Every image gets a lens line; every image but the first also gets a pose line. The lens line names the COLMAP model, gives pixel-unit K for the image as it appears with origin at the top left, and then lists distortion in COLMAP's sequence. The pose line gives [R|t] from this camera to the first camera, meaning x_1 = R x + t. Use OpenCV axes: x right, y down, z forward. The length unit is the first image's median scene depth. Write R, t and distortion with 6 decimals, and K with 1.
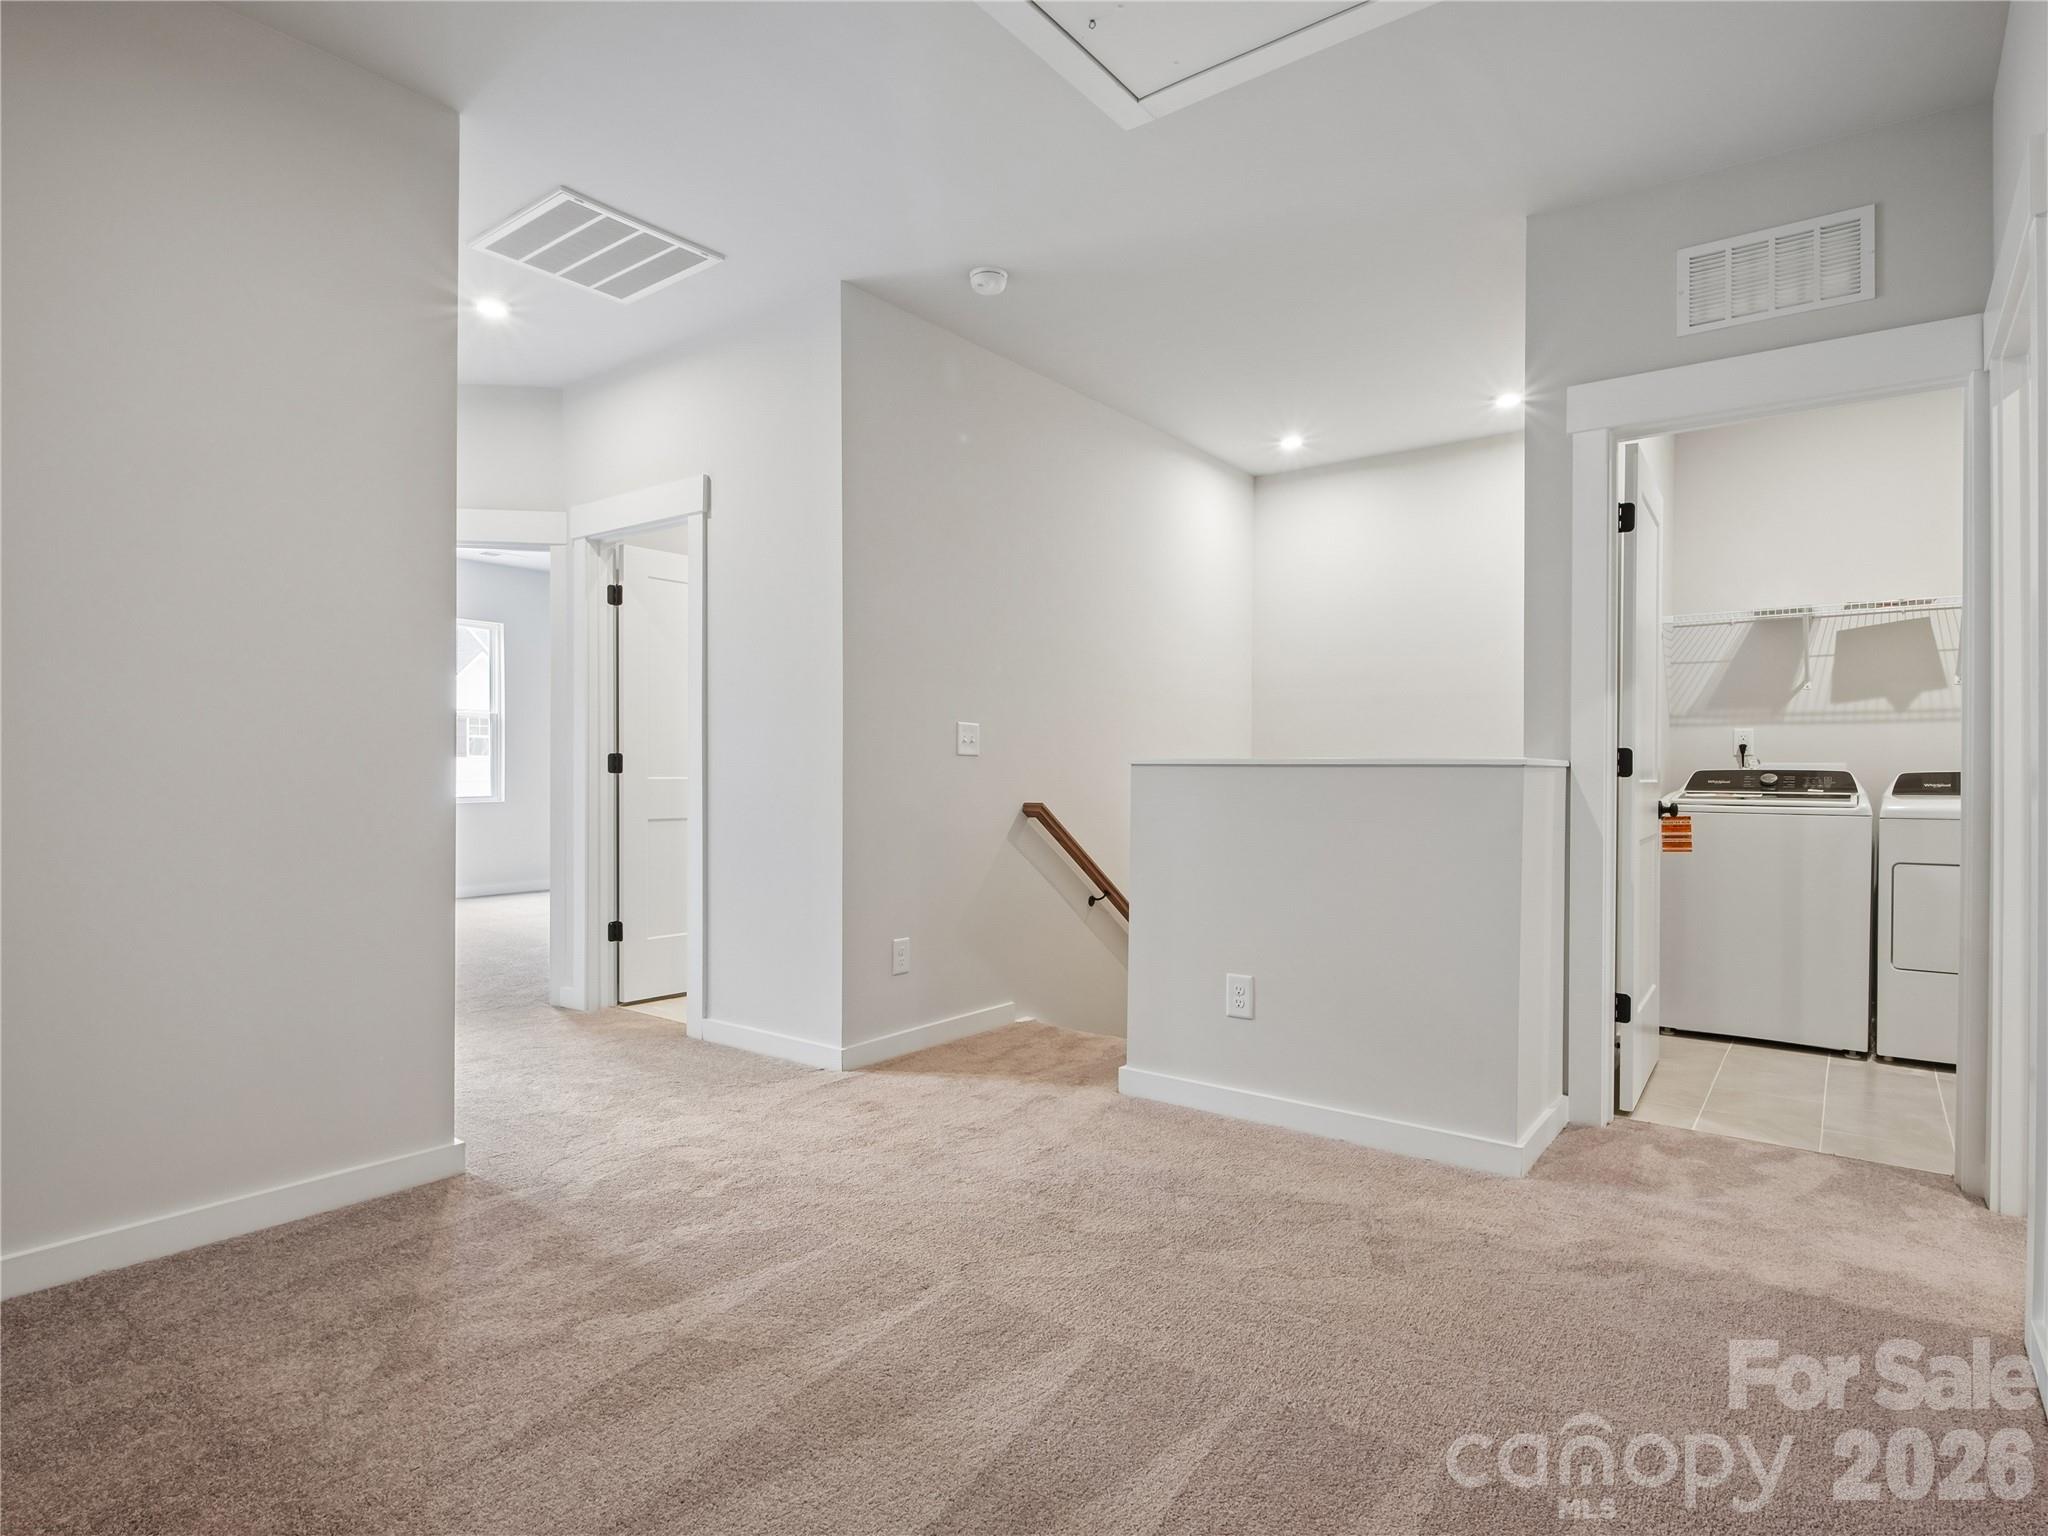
lens RADIAL K [[1116.8, 0, 1028.9], [0, 1116.8, 786.9], [0, 0, 1]] dist [0.001162, -0.000805]
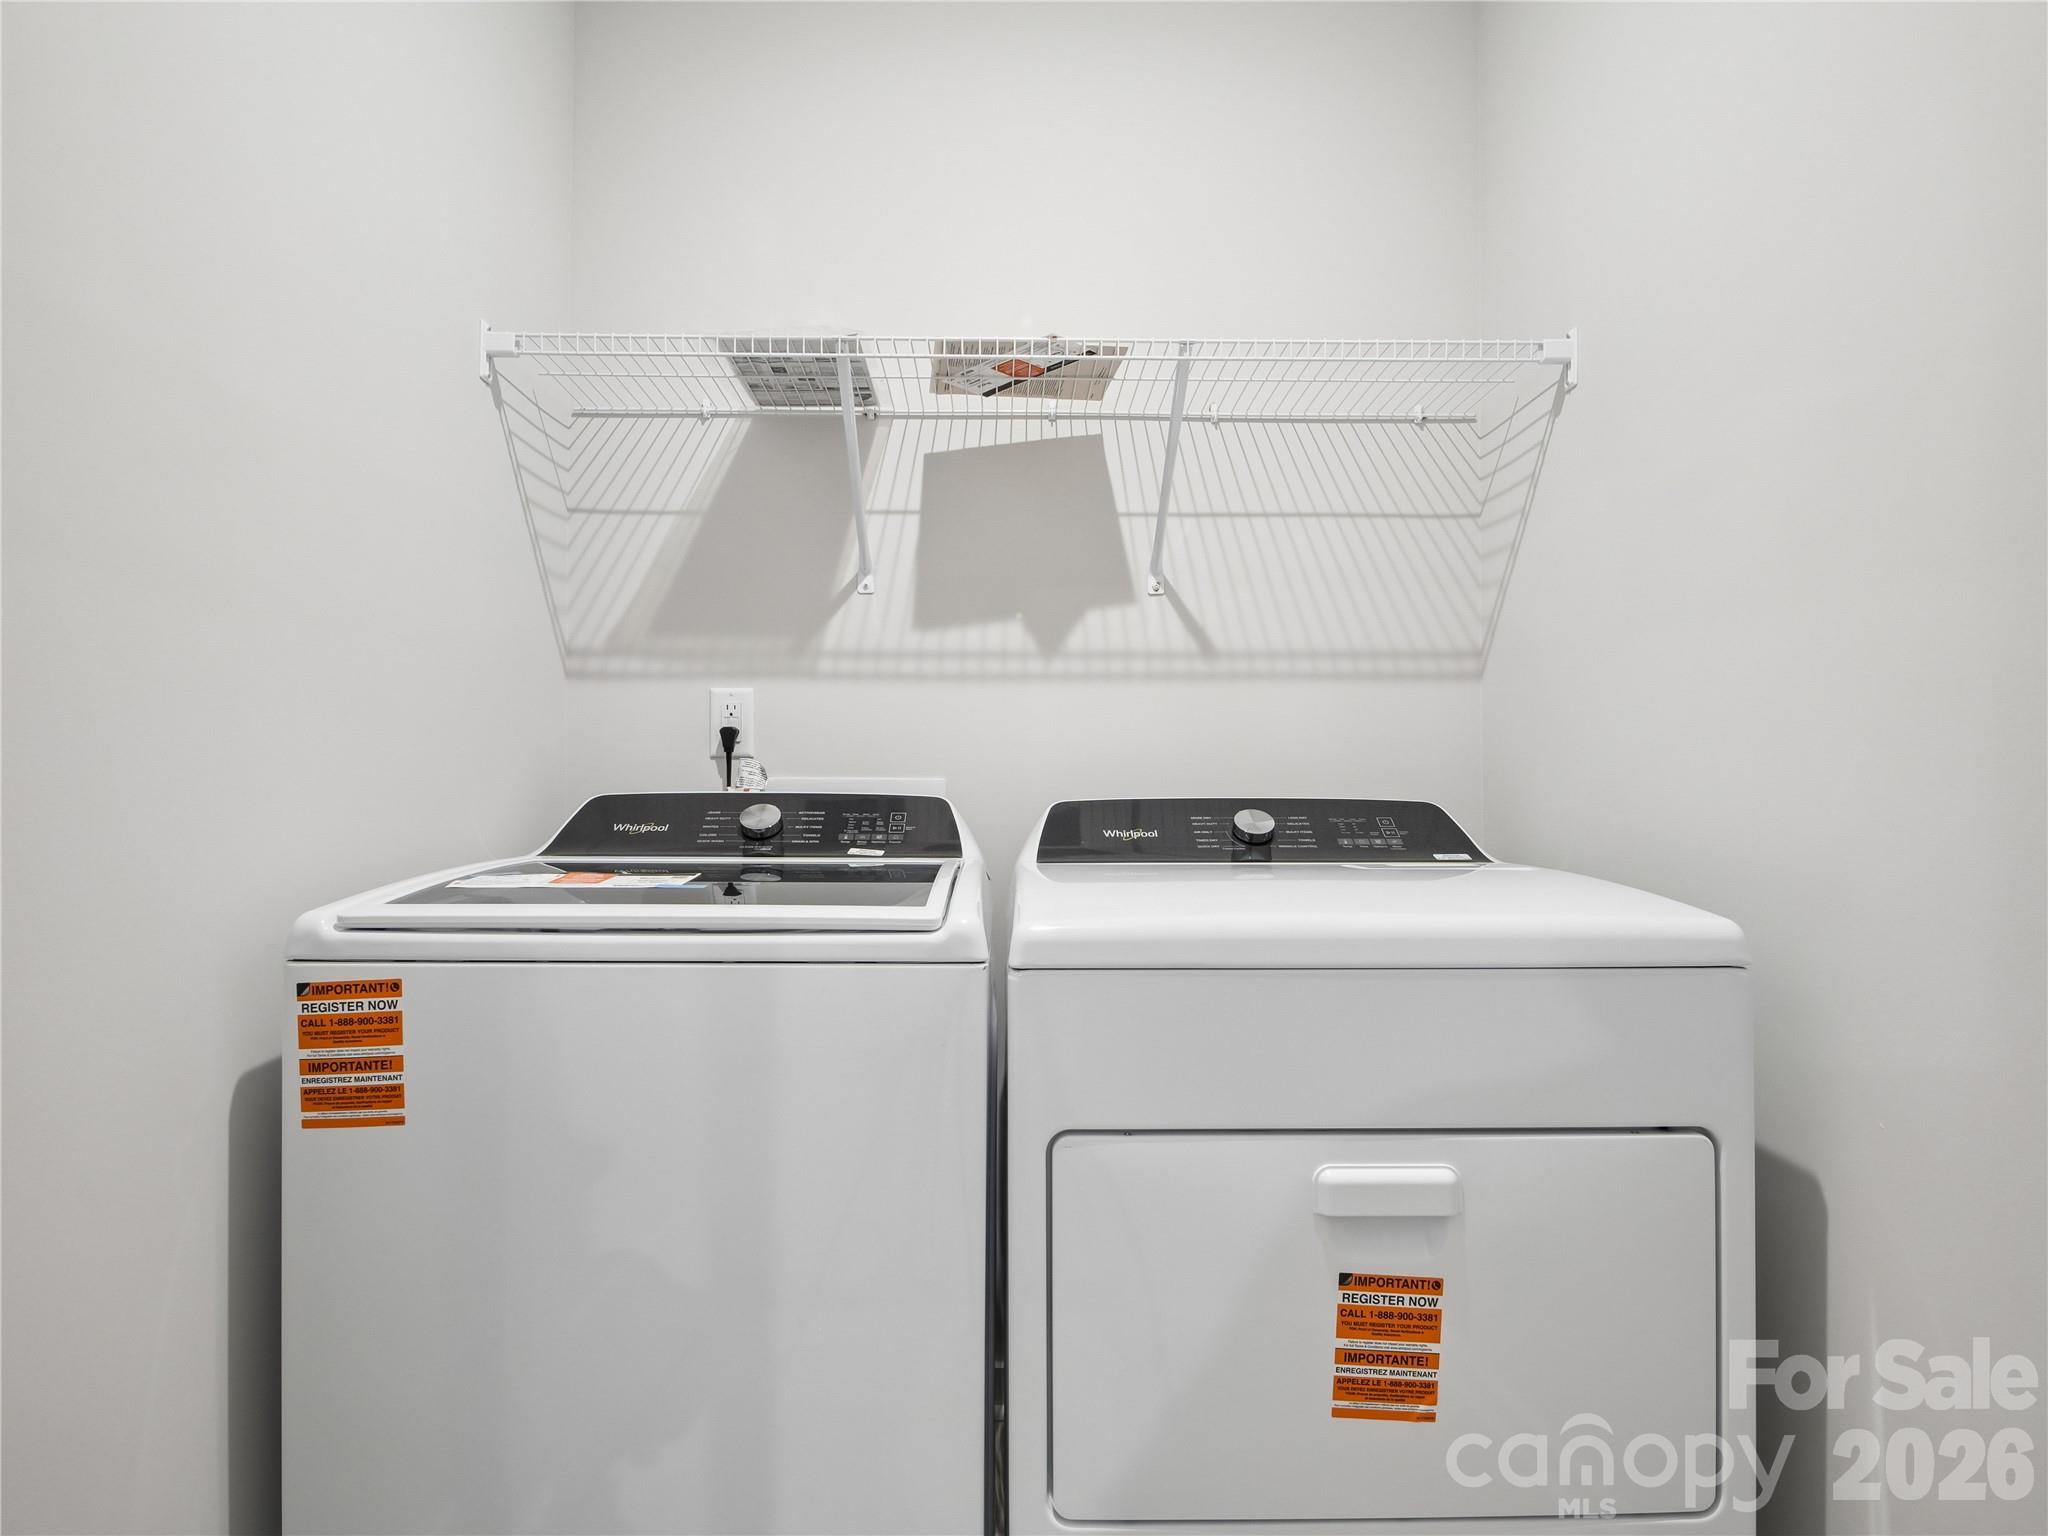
lens RADIAL K [[1116.8, 0, 1024.6], [0, 1116.8, 777.8], [0, 0, 1]] dist [0.001162, -0.000805]
pose [[0.788829, 0.011539, 0.614505, 0.508177], [0.006952, 0.999592, -0.027695, -0.009779], [-0.614574, 0.026118, 0.788427, 0.666156]]
